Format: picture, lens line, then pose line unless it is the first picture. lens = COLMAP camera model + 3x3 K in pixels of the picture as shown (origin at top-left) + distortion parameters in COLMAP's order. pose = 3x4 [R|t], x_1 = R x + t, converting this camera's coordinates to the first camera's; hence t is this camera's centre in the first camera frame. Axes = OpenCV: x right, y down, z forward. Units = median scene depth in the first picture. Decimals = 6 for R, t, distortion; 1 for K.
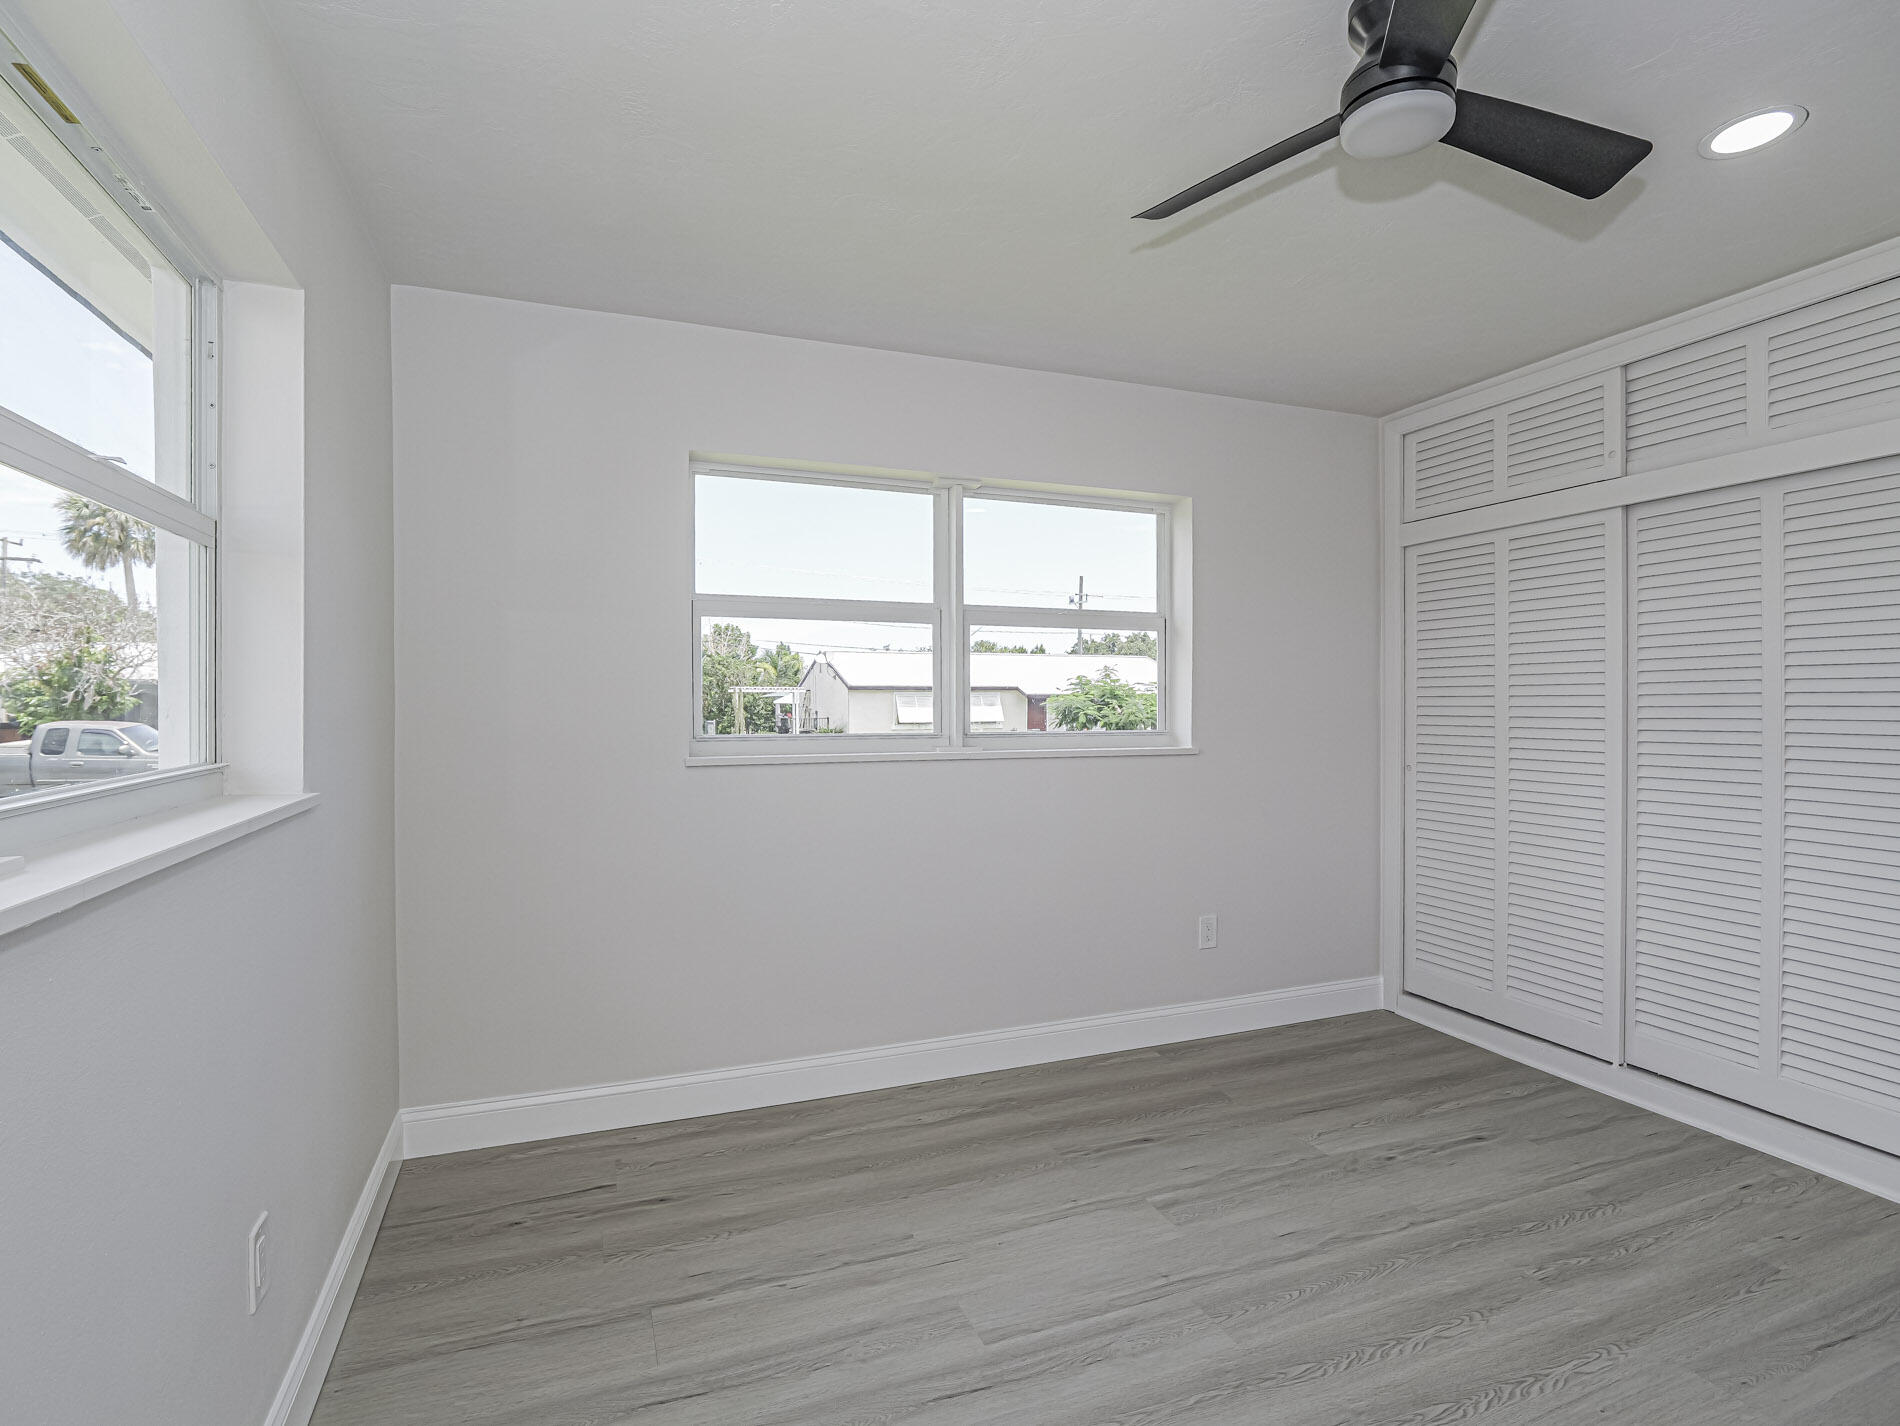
lens RADIAL K [[938.3, 0, 943.1], [0, 938.3, 706.4], [0, 0, 1]] dist [-0.013844, -0.001028]
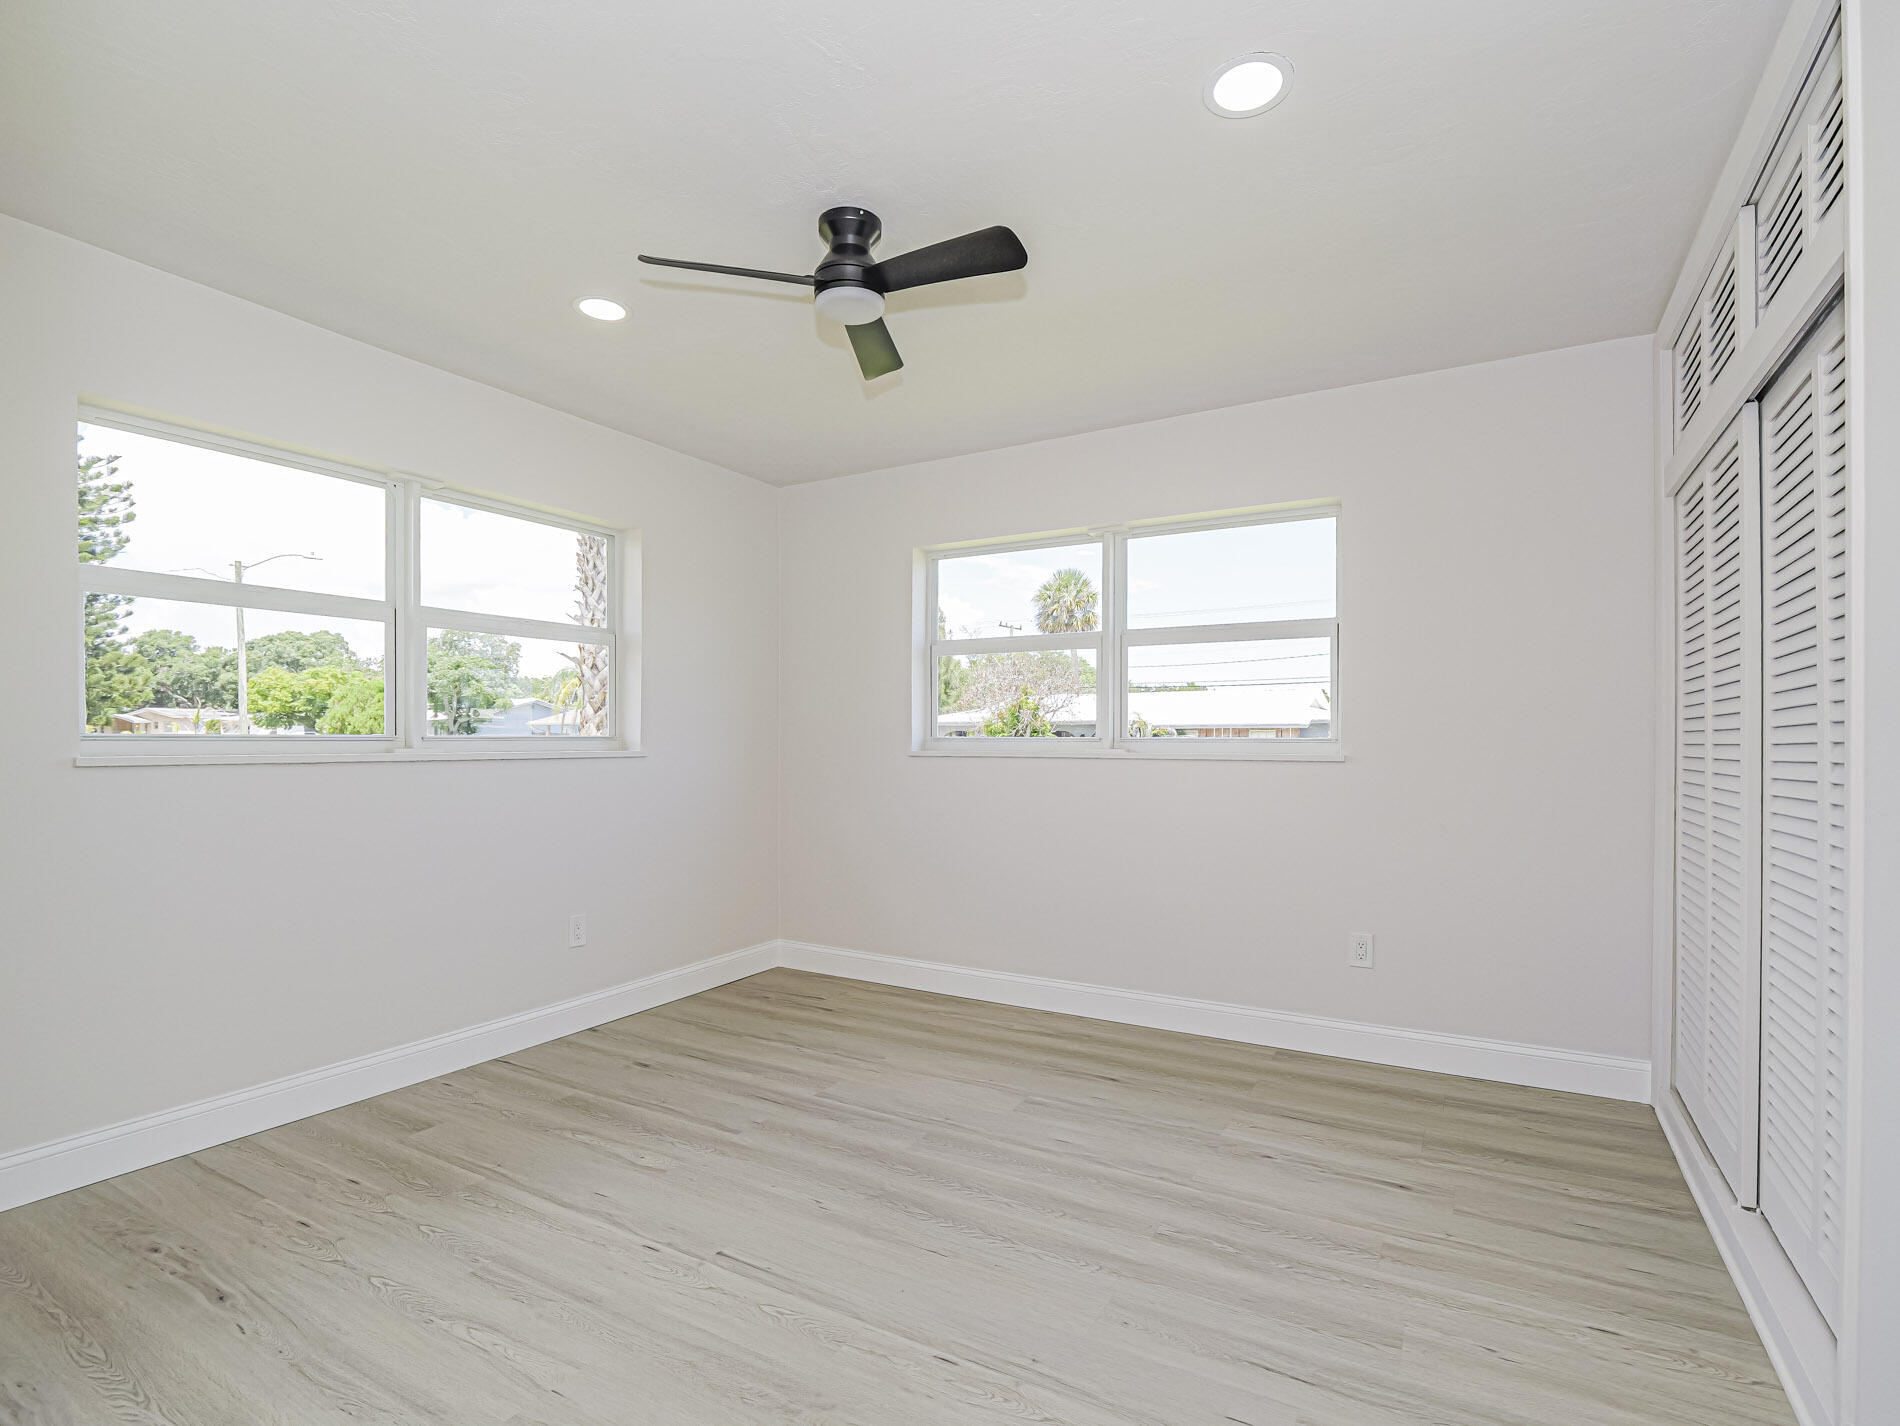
lens RADIAL K [[899.9, 0, 920.5], [0, 899.9, 765.9], [0, 0, 1]] dist [-0.016520, -0.001090]
pose [[0.624759, 0.024181, -0.780443, 0.849728], [-0.004765, 0.999620, 0.027158, 0.036432], [0.780803, -0.013248, 0.624637, 0.100683]]
